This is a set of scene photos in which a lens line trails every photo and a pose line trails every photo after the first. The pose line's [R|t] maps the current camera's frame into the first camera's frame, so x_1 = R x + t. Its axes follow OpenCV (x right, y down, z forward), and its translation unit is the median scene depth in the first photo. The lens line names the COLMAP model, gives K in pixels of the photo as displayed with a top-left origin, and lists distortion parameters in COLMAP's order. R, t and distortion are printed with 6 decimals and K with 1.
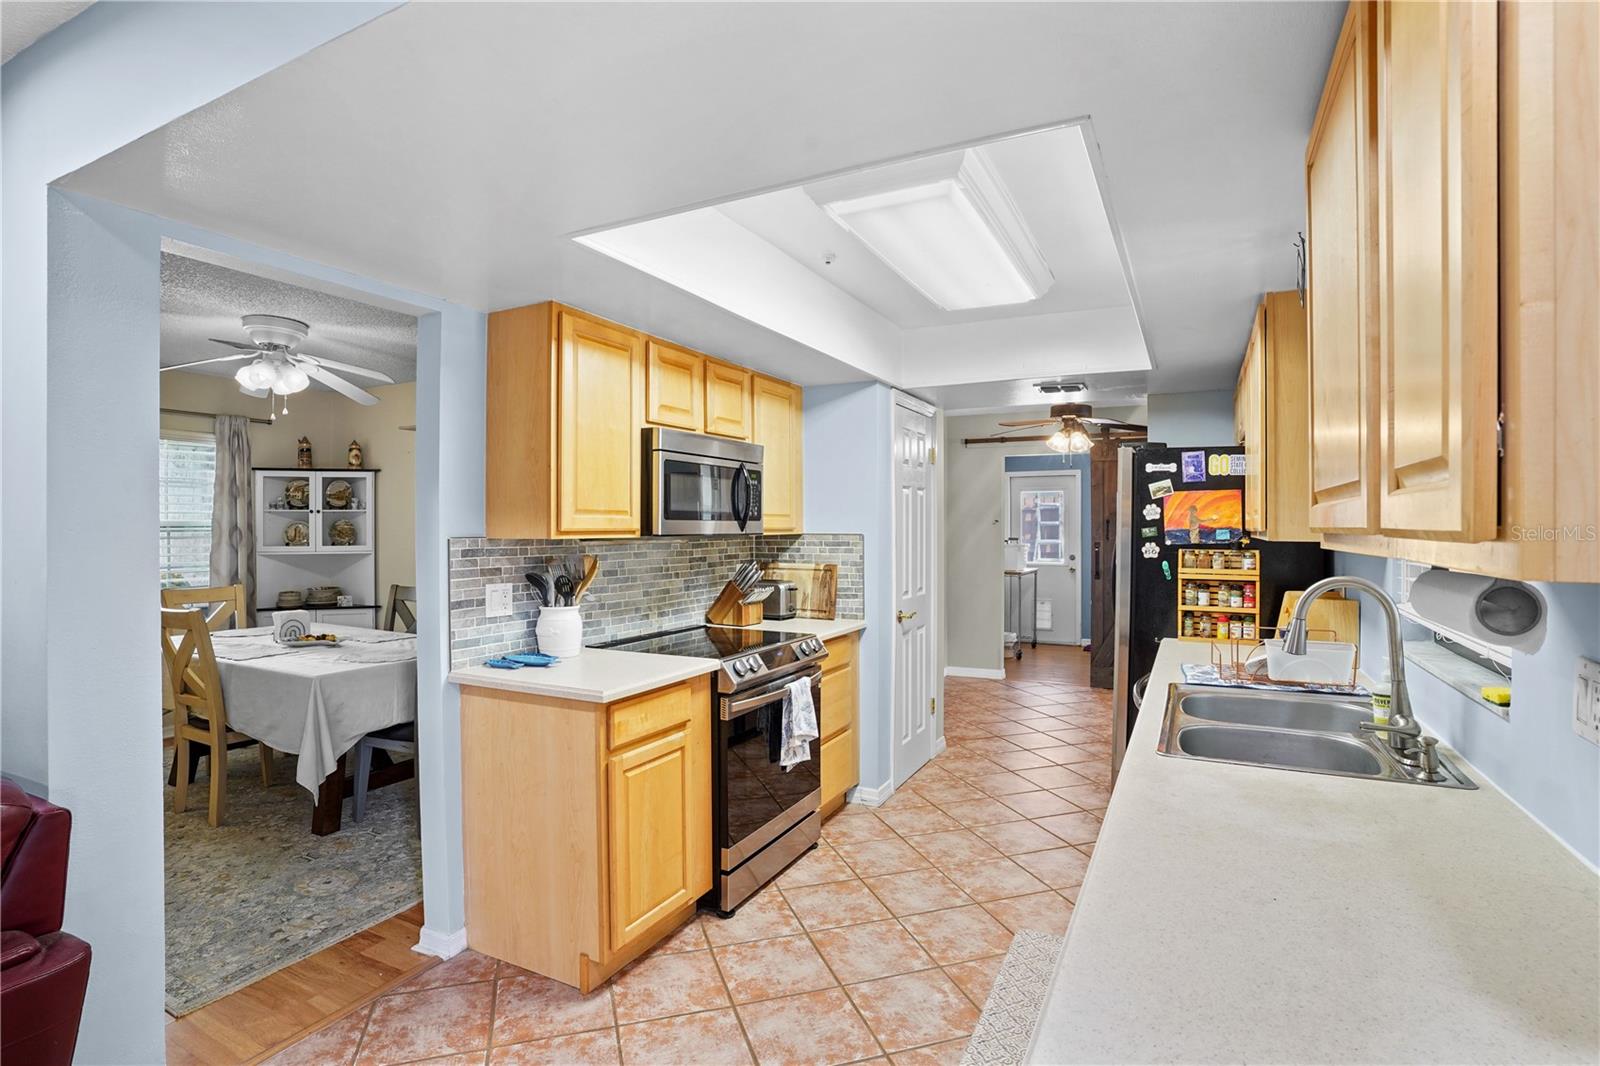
lens RADIAL K [[792.0, 0, 797.7], [0, 792.0, 532.1], [0, 0, 1]] dist [-0.055762, 0.007197]
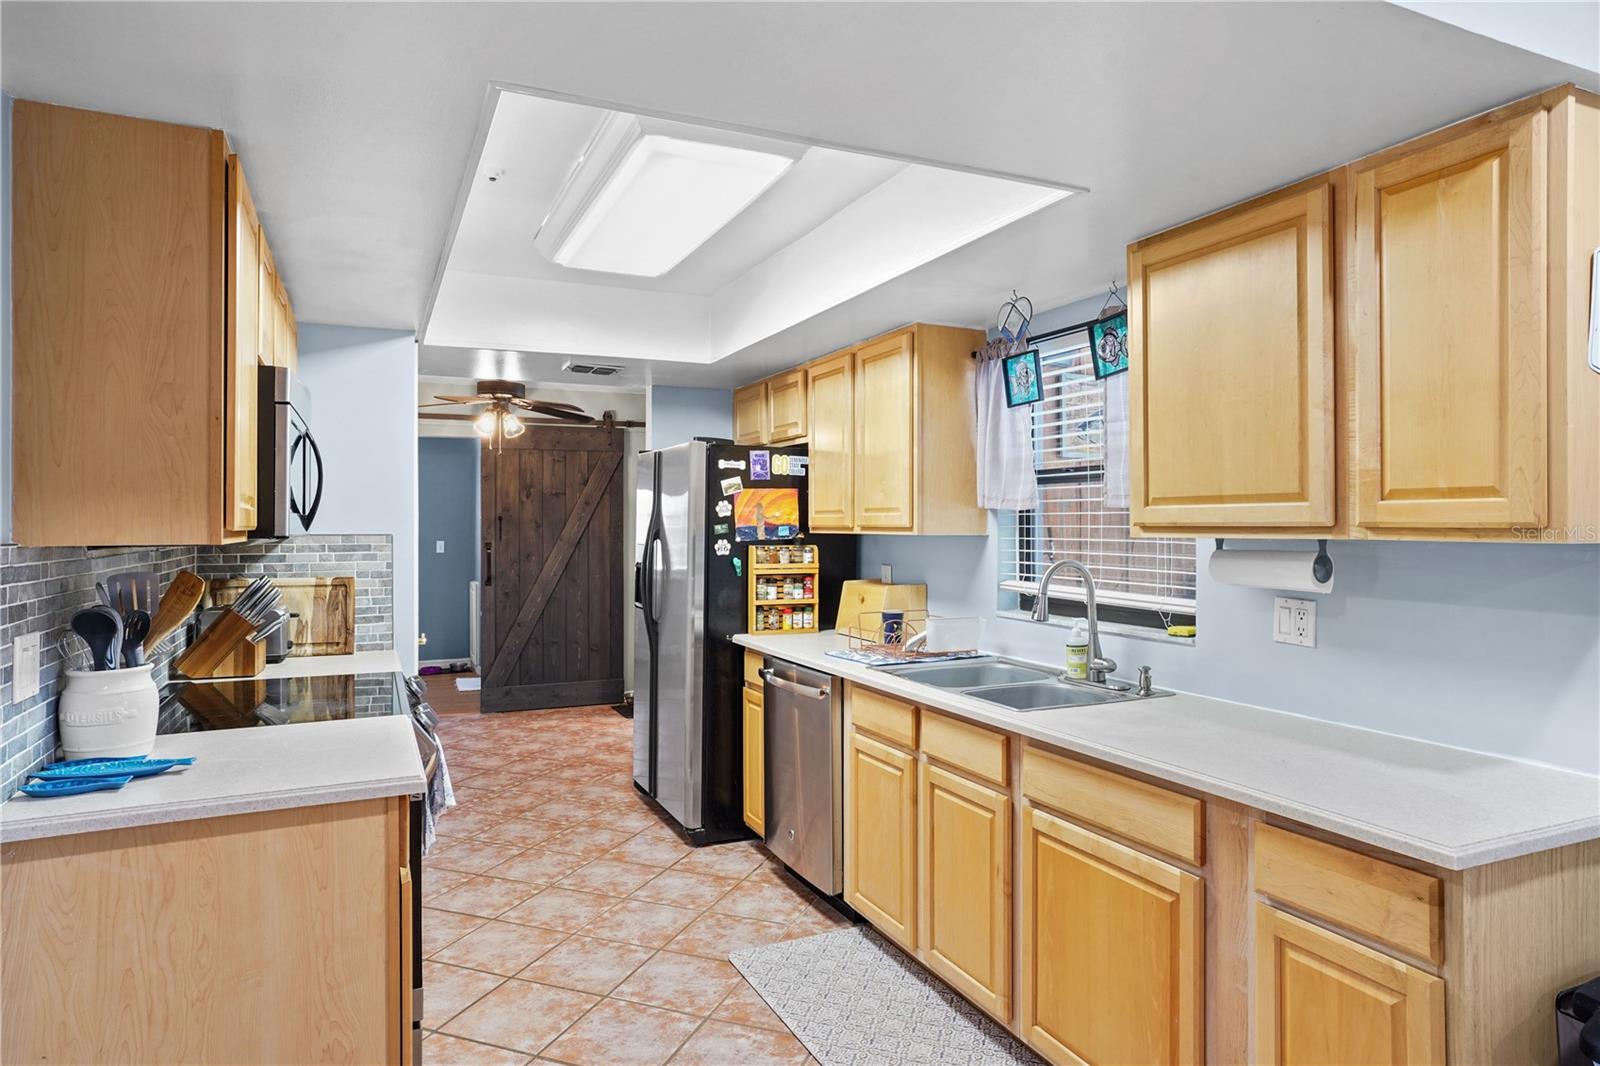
lens RADIAL K [[953.6, 0, 802.7], [0, 953.6, 527.8], [0, 0, 1]] dist [-0.030913, 0.001756]
pose [[0.614580, -0.003664, 0.788846, -0.451320], [0.007084, 0.999975, -0.000874, 0.000235], [-0.788823, 0.006125, 0.614590, 0.184251]]
